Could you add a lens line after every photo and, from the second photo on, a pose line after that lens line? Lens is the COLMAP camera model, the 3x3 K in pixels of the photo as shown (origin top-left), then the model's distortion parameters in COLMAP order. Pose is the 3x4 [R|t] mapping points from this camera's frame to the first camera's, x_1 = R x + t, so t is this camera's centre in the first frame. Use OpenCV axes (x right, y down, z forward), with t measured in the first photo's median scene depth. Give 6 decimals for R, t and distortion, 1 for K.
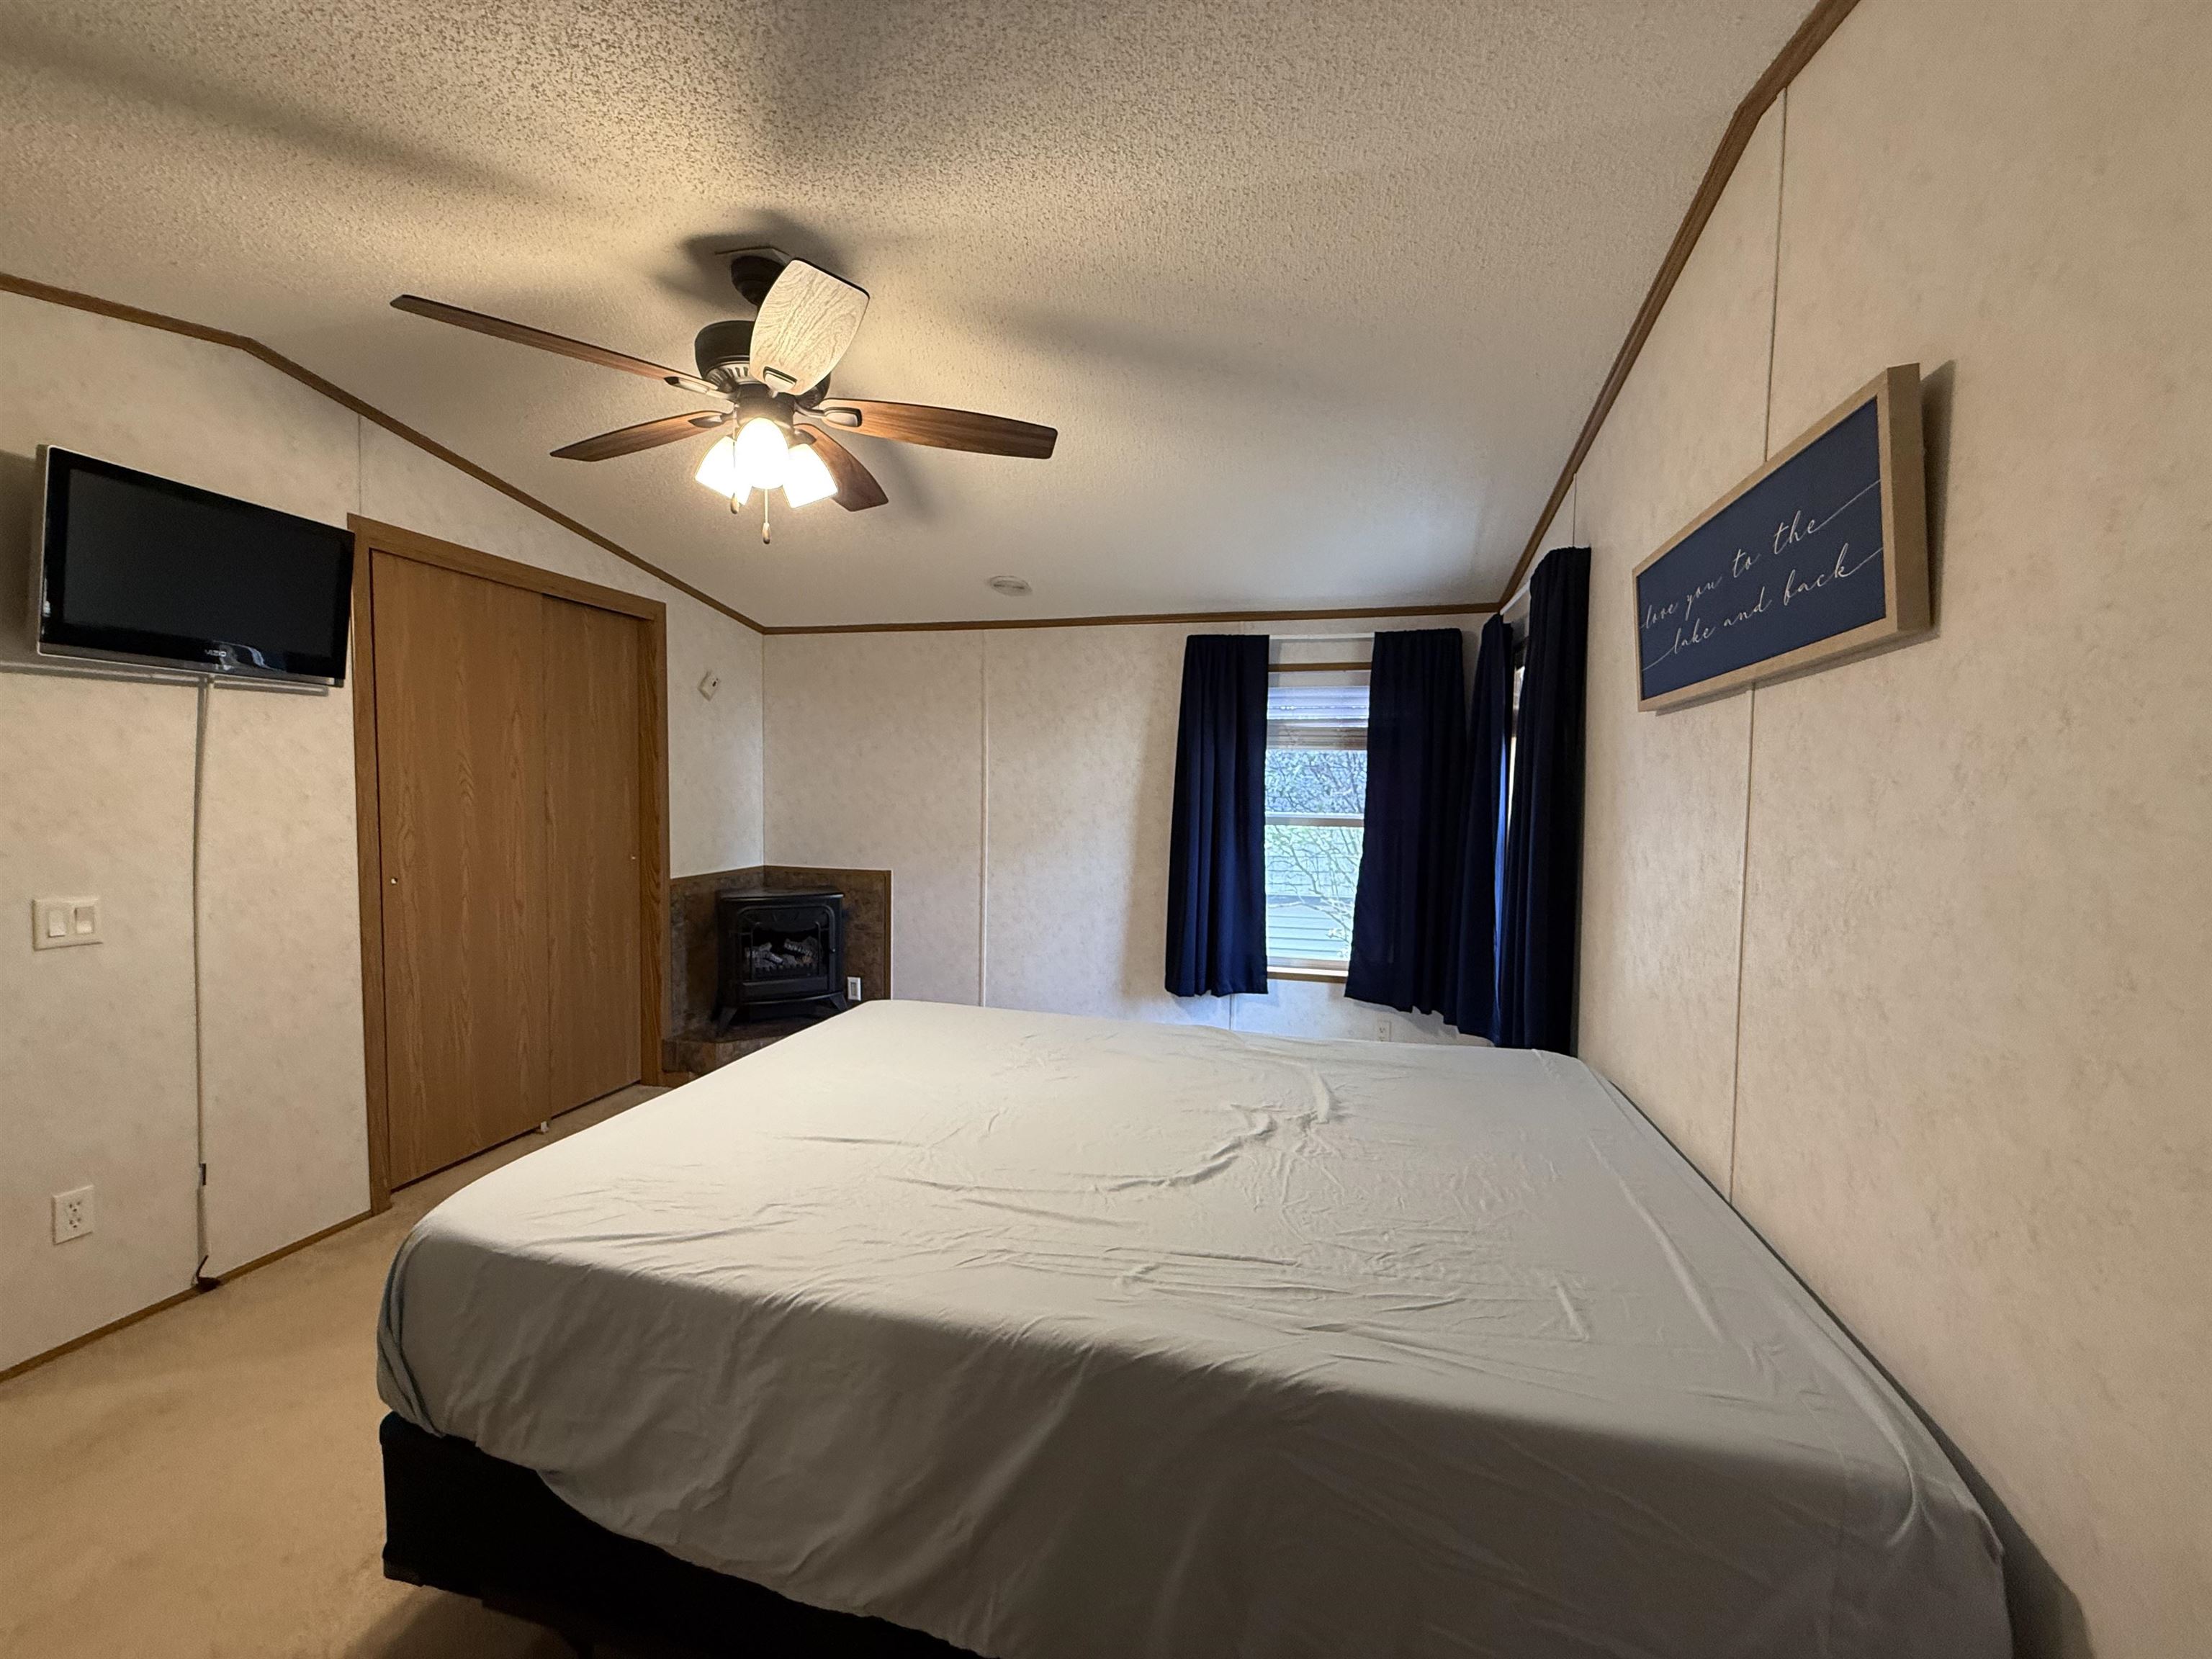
lens RADIAL K [[881.7, 0, 1096.4], [0, 881.7, 826.8], [0, 0, 1]] dist [0.000061, -0.000299]
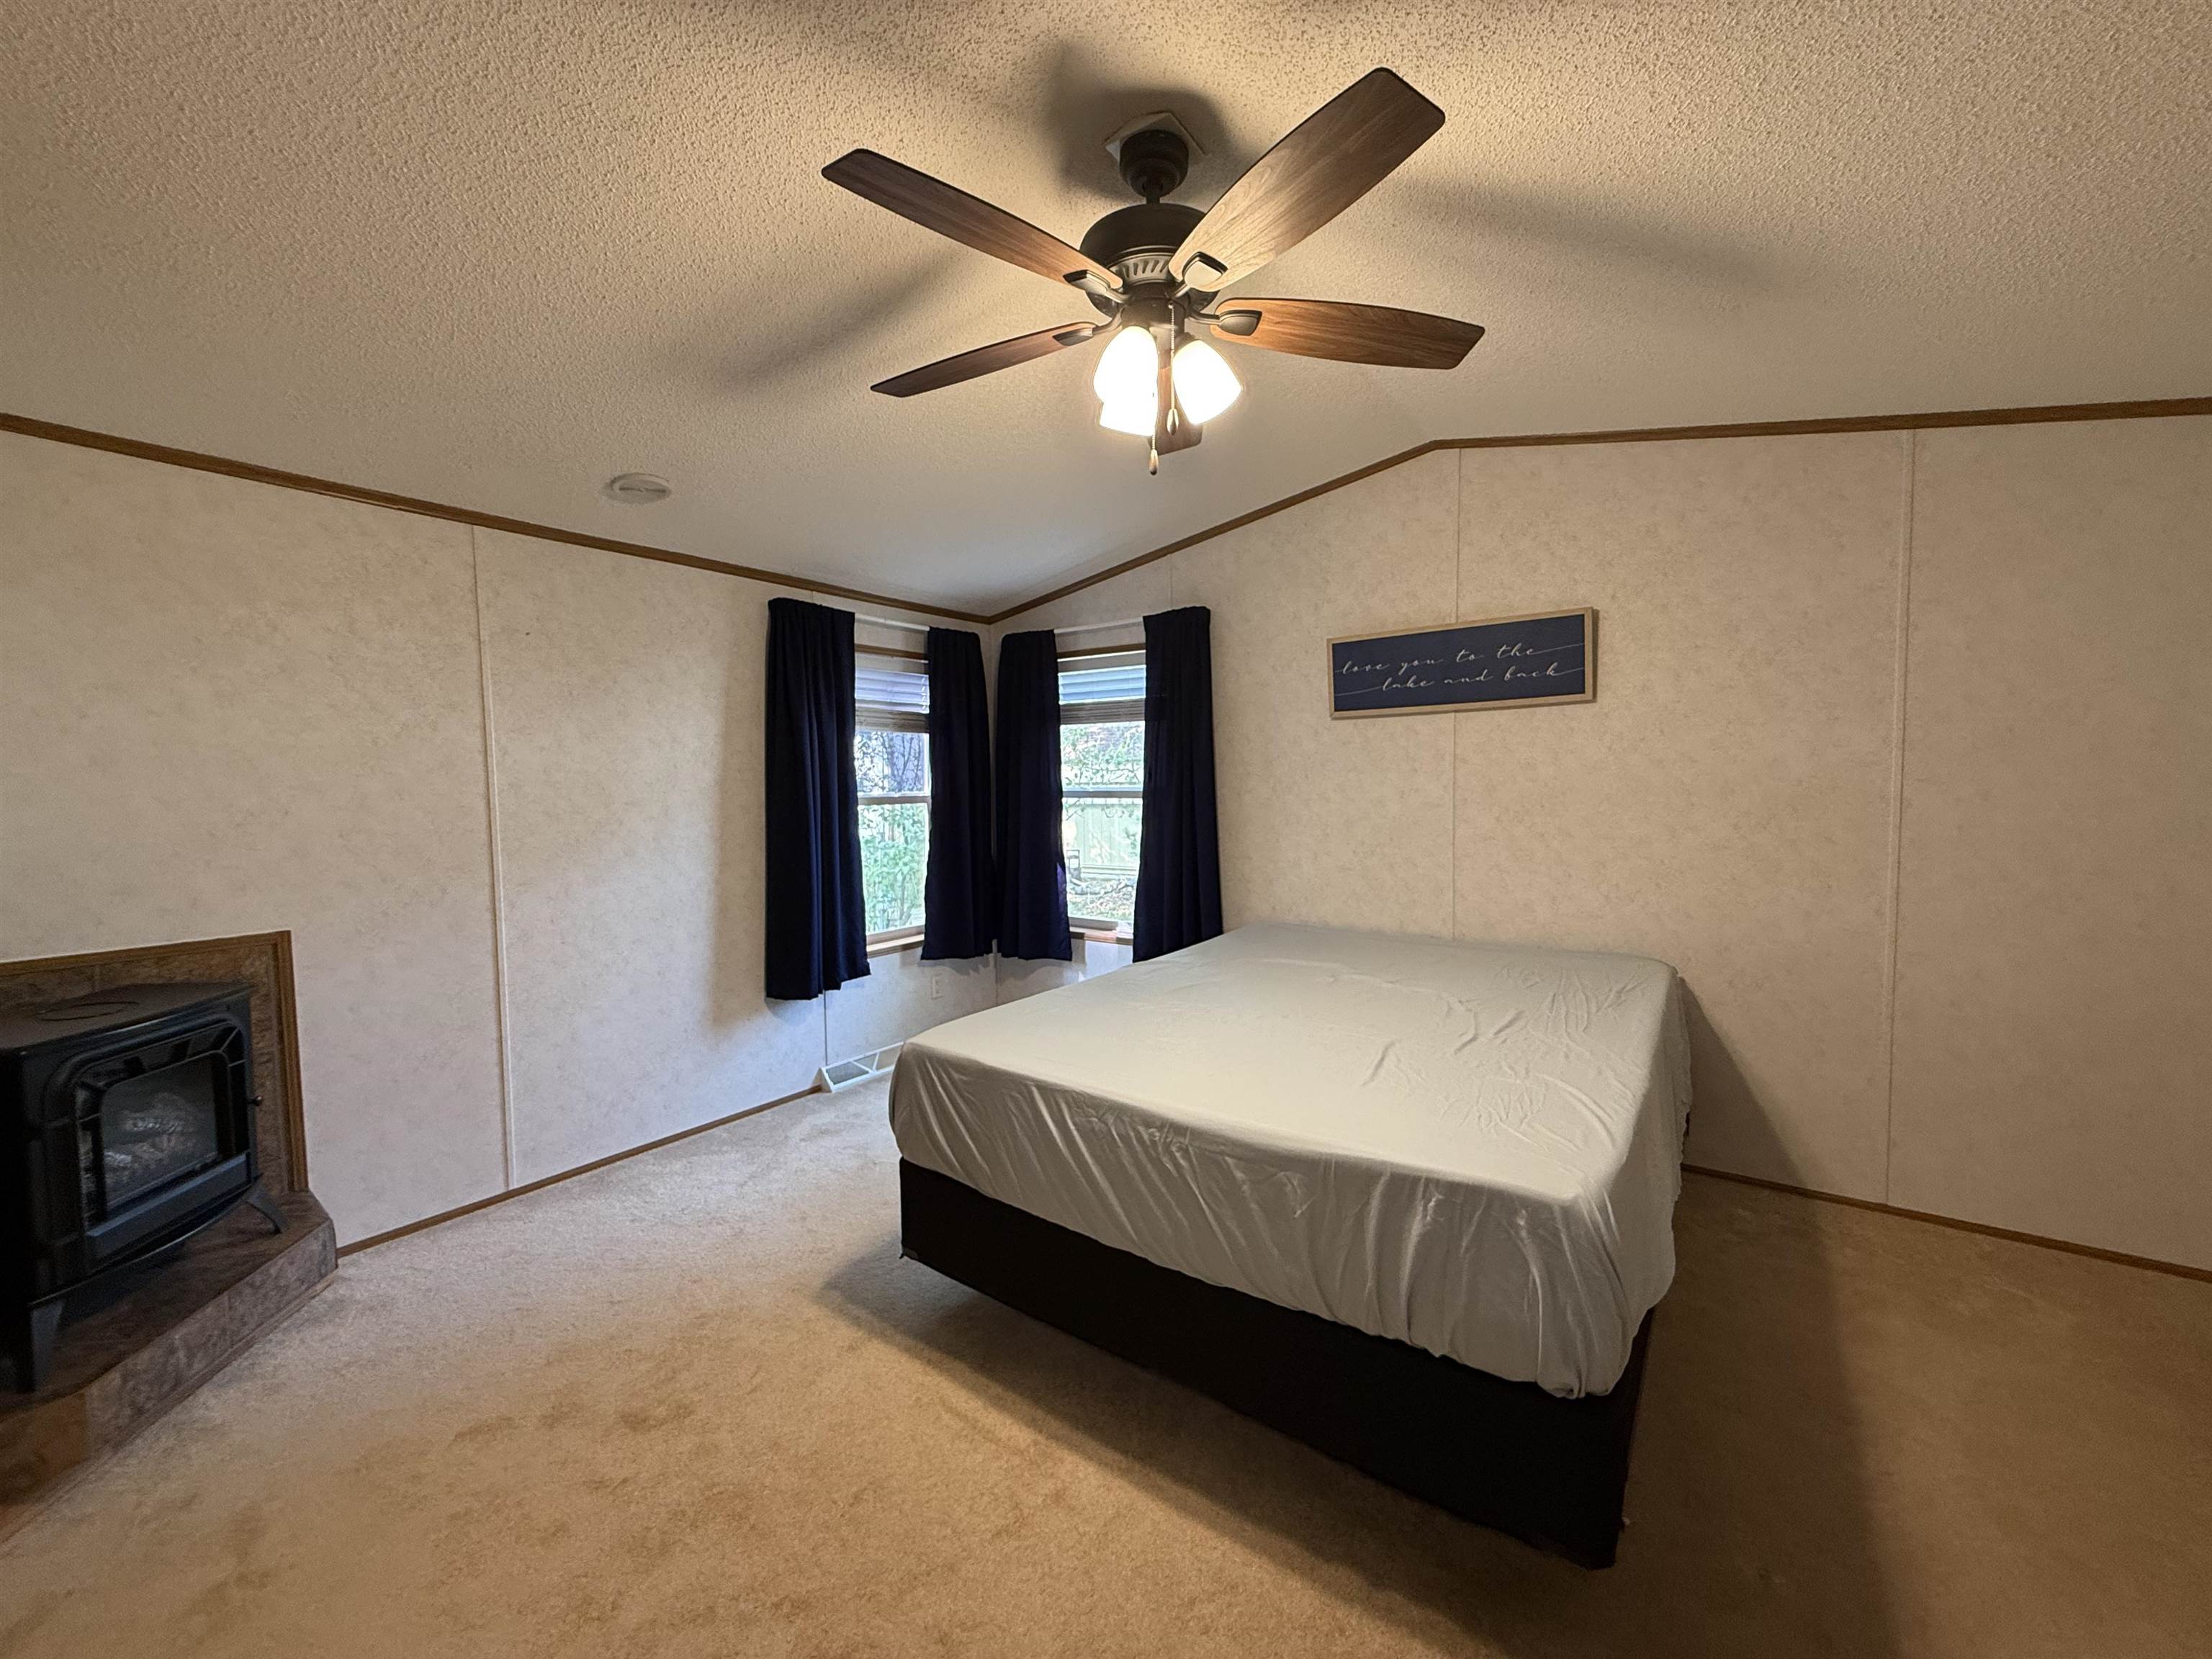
lens RADIAL K [[881.7, 0, 1103.0], [0, 881.7, 828.5], [0, 0, 1]] dist [0.000061, -0.000299]
pose [[0.355076, -0.071445, 0.932103, -0.602733], [0.060494, 0.996742, 0.053355, -0.012100], [-0.932878, 0.037441, 0.358241, 0.370123]]
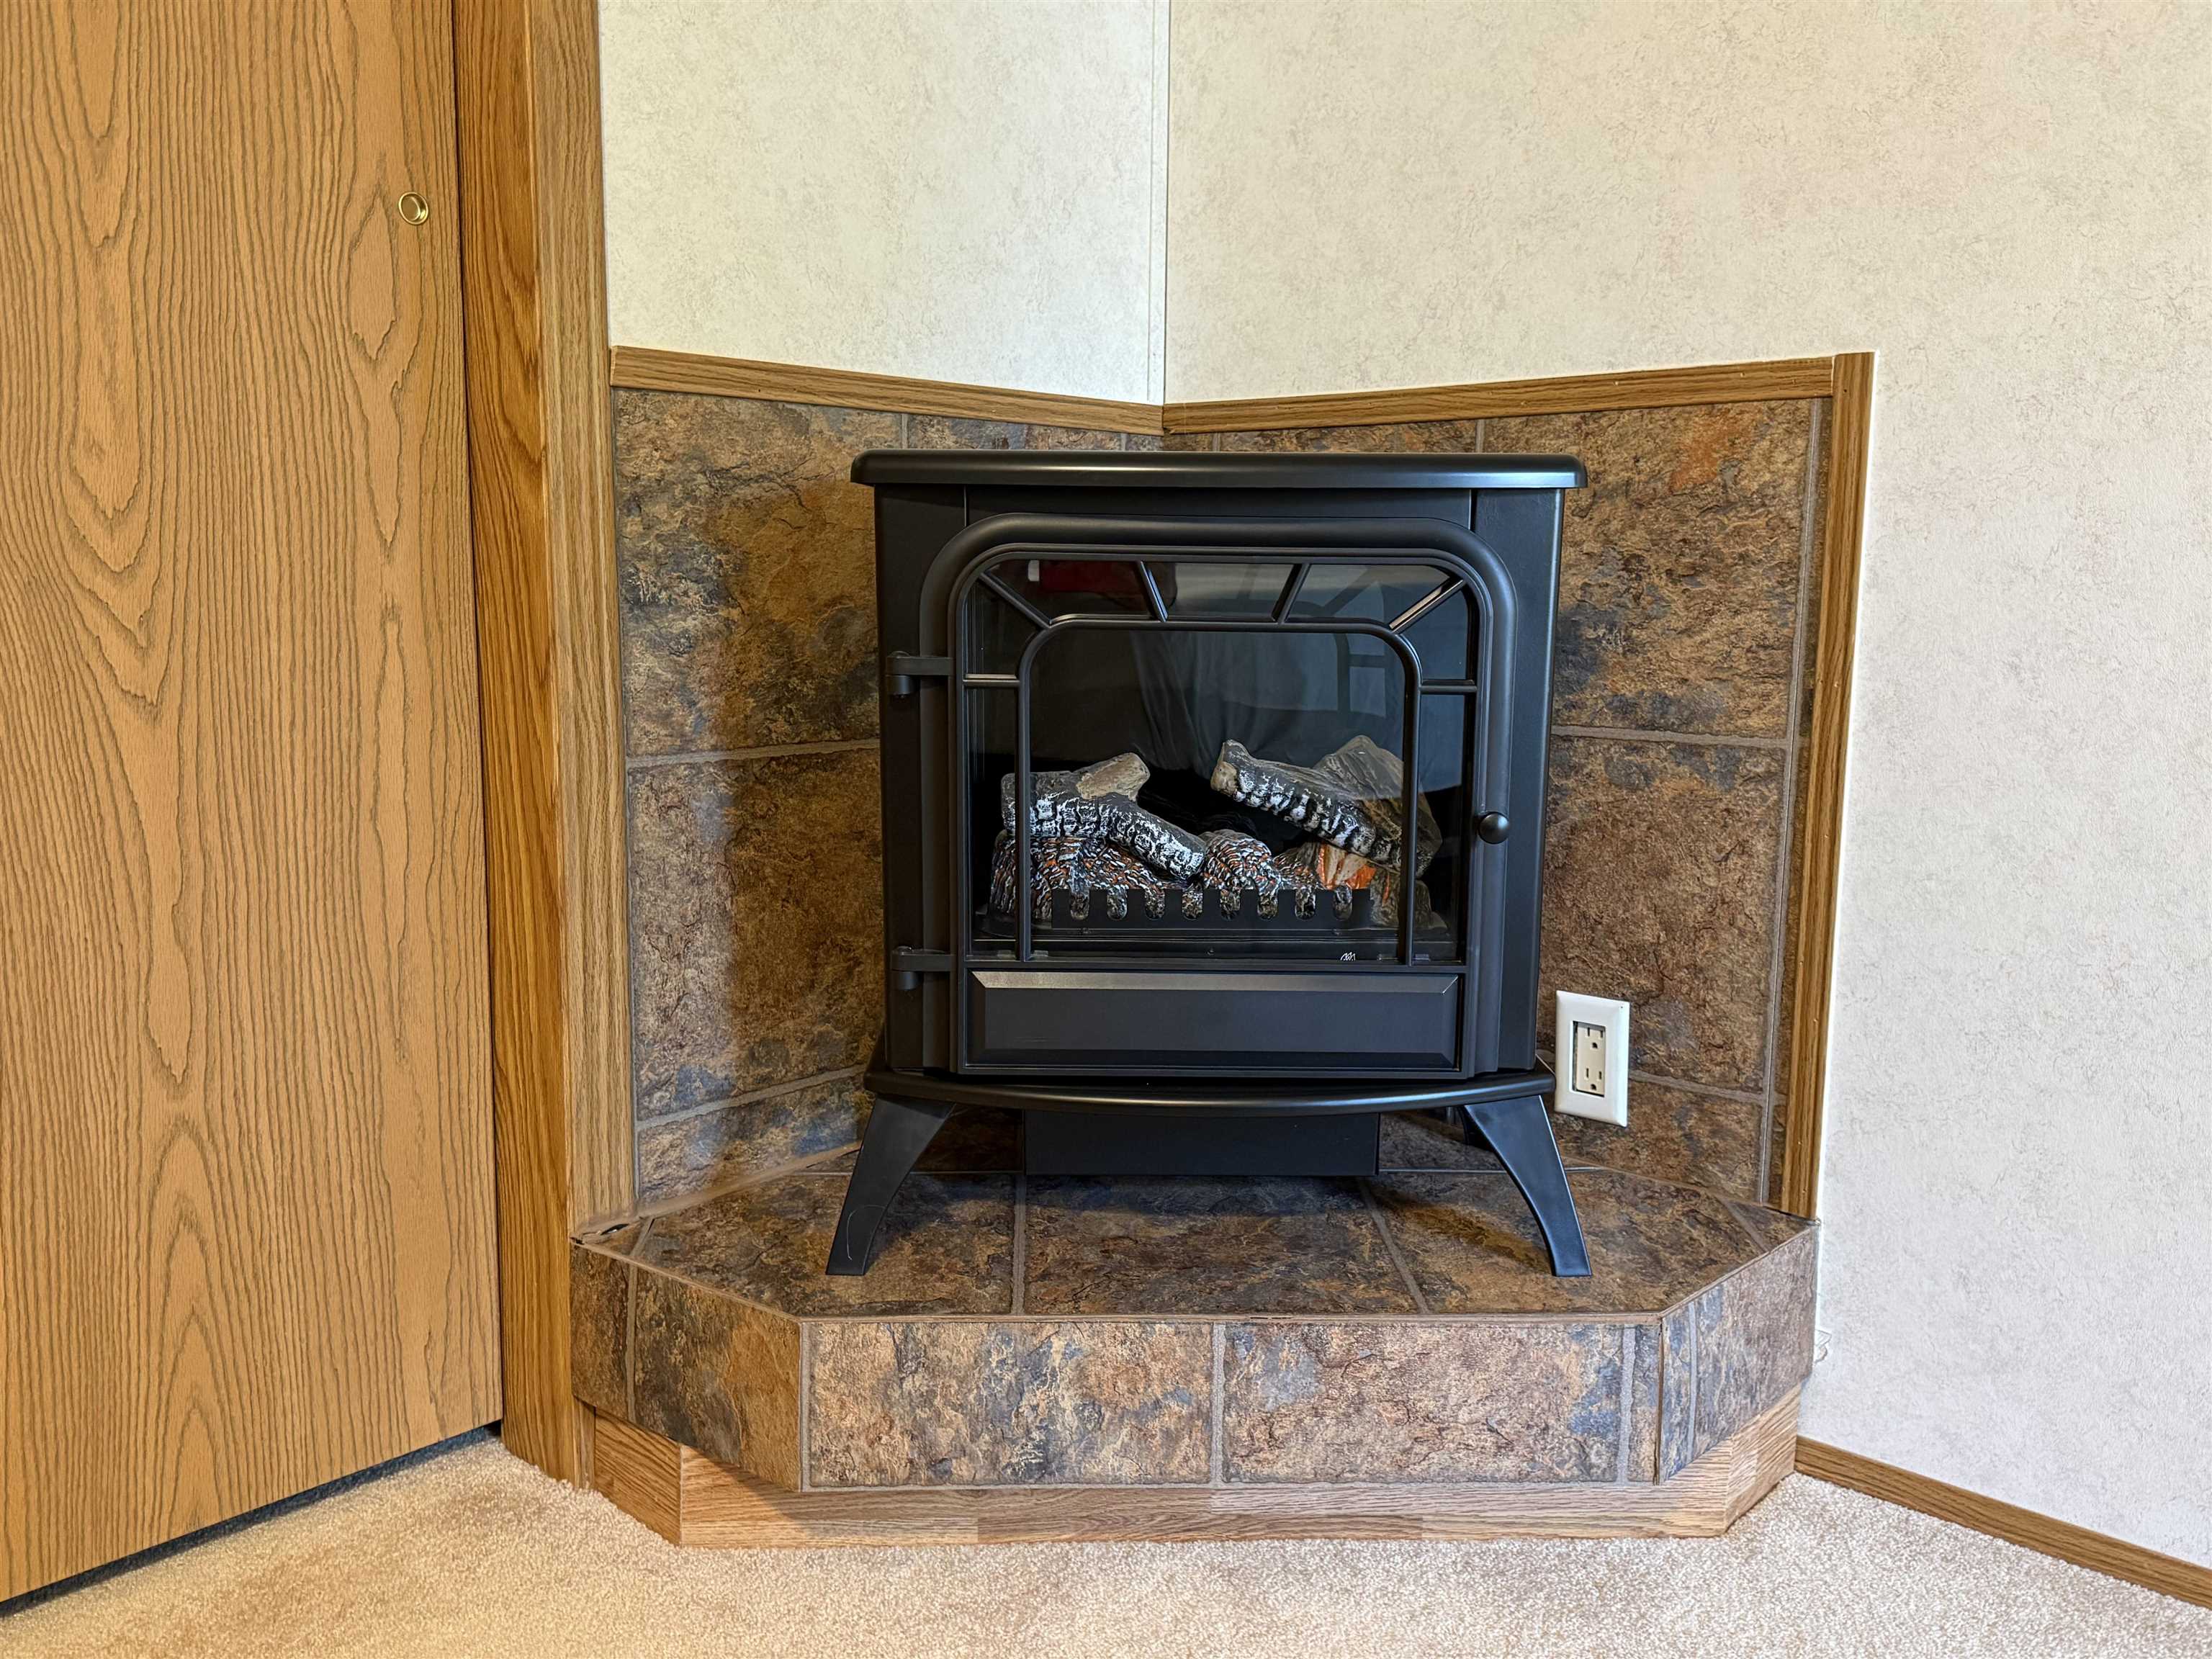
lens RADIAL K [[1896.4, 0, 1103.8], [0, 1896.4, 829.9], [0, 0, 1]] dist [0.049536, 0.000881]
pose [[0.889159, 0.057417, -0.453981, -0.211220], [-0.018737, 0.995833, 0.089248, 0.116036], [0.457214, -0.070849, 0.886530, 0.681344]]
